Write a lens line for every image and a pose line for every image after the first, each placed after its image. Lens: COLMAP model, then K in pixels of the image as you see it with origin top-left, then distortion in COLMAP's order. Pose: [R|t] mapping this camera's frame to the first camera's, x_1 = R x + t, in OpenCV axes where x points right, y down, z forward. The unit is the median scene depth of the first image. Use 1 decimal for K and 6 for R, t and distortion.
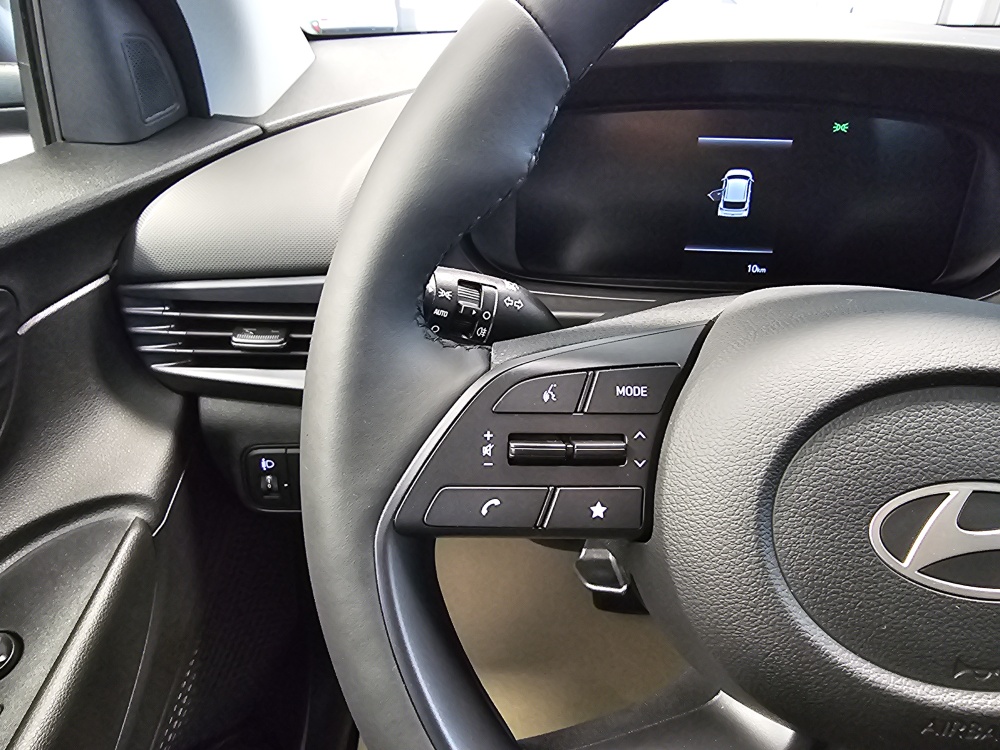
lens RADIAL K [[686.3, 0, 493.4], [0, 686.3, 364.8], [0, 0, 1]] dist [0.008442, -0.007374]
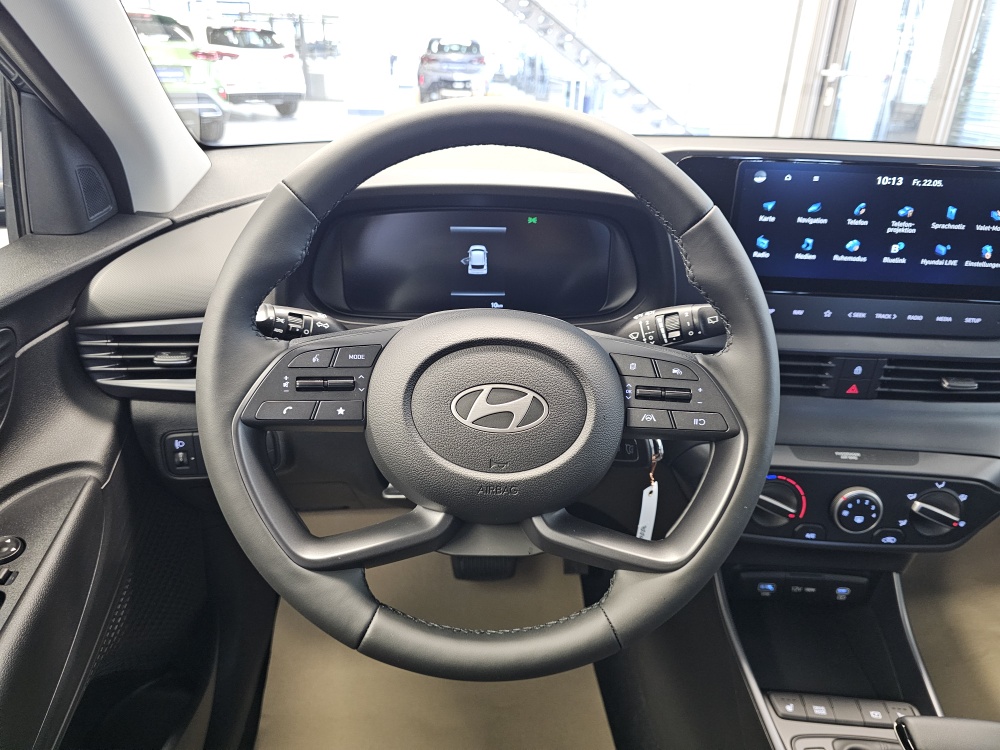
lens RADIAL K [[690.0, 0, 504.3], [0, 690.0, 367.4], [0, 0, 1]] dist [0.045527, -0.057972]
pose [[0.991577, -0.041381, 0.122733, 0.208891], [0.050404, 0.996177, -0.071348, 0.132843], [-0.119311, 0.076933, 0.989872, -0.643429]]
